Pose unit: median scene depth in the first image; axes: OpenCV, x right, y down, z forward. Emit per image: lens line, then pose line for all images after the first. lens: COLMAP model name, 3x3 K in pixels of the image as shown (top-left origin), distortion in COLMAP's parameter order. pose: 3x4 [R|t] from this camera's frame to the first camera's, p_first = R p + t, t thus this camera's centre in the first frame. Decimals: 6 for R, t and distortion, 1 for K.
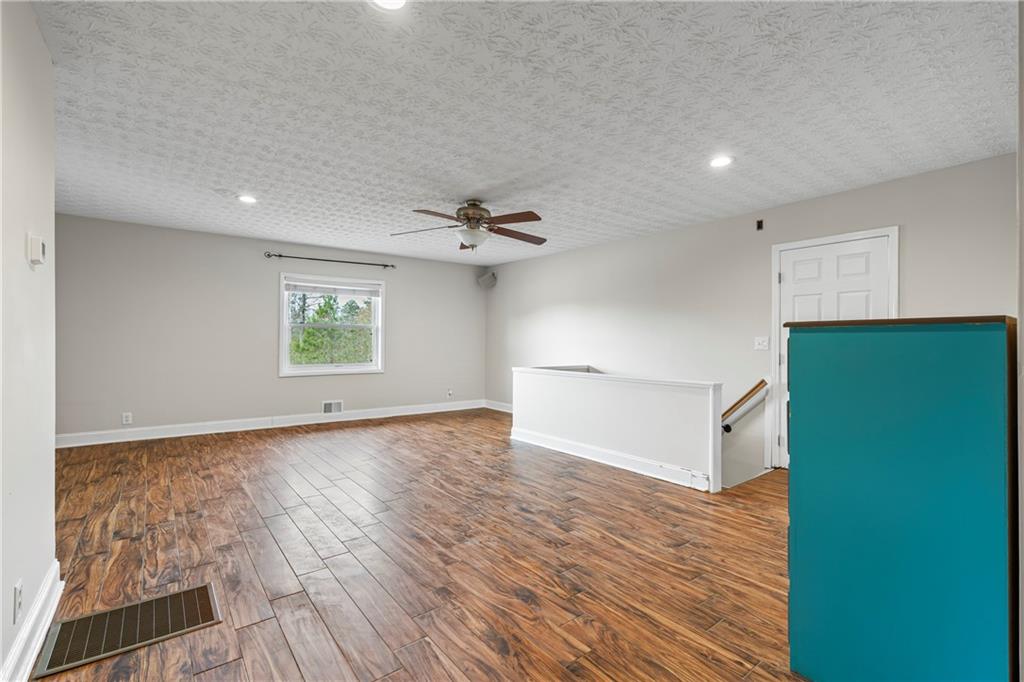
lens RADIAL K [[460.3, 0, 503.6], [0, 460.3, 339.8], [0, 0, 1]] dist [-0.015834, 0.004388]
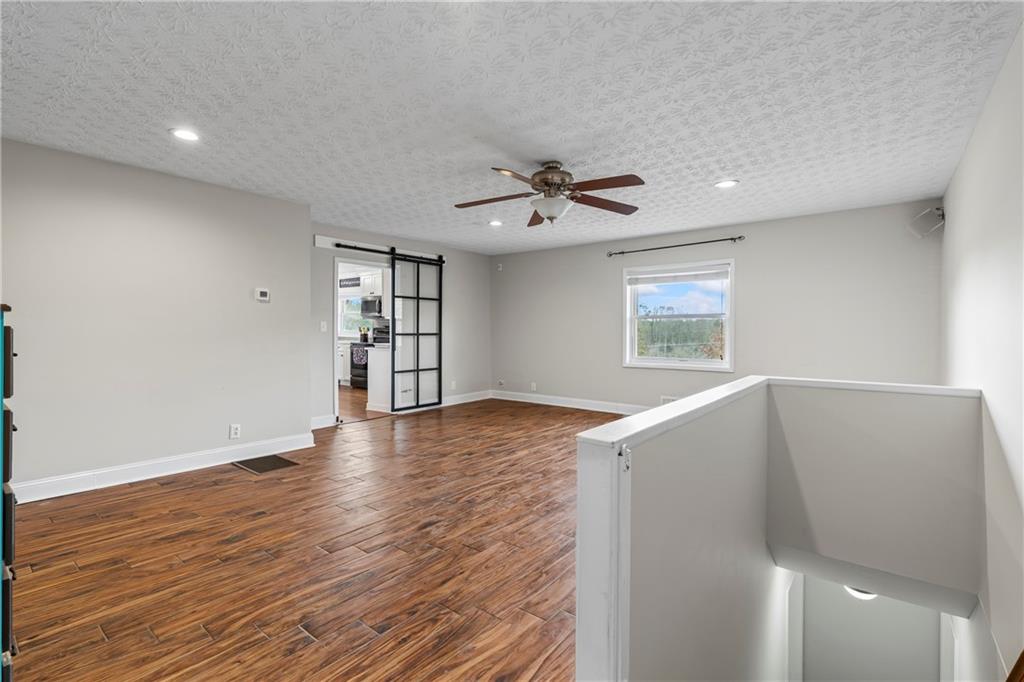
lens RADIAL K [[460.3, 0, 504.1], [0, 460.3, 340.2], [0, 0, 1]] dist [-0.015834, 0.004388]
pose [[0.248815, 0.013317, -0.968460, 0.919761], [-0.000569, 0.999907, 0.013603, 0.009100], [0.968551, -0.002833, 0.248799, 0.924103]]
